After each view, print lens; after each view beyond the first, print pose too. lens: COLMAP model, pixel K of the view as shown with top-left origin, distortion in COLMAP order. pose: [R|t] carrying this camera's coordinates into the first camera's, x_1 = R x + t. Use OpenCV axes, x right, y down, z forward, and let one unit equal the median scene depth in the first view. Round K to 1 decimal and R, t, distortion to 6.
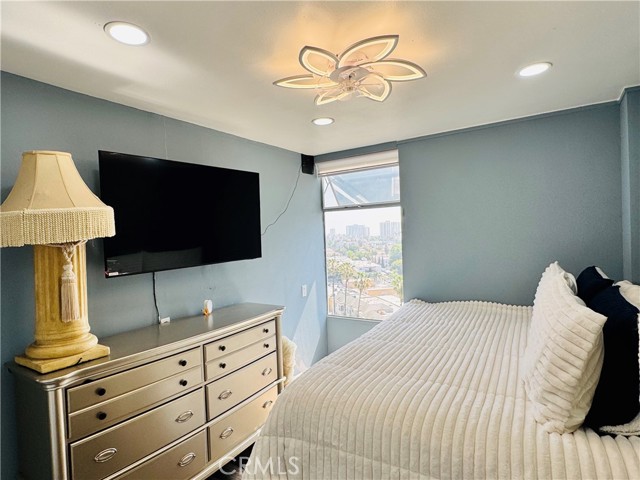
lens RADIAL K [[354.1, 0, 321.4], [0, 354.1, 245.4], [0, 0, 1]] dist [-0.009191, 0.006155]
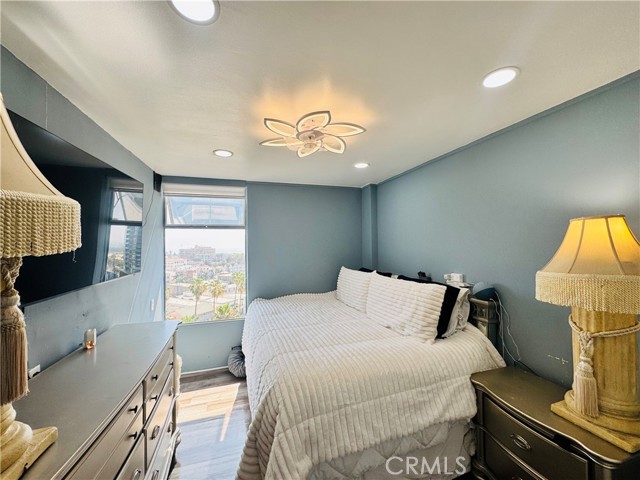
lens RADIAL K [[255.0, 0, 317.7], [0, 255.0, 245.2], [0, 0, 1]] dist [-0.004504, 0.001341]
pose [[0.637182, 0.030986, 0.770090, -0.348869], [0.011808, 0.998682, -0.049953, 0.000740], [-0.770623, 0.040922, 0.635976, 0.188797]]
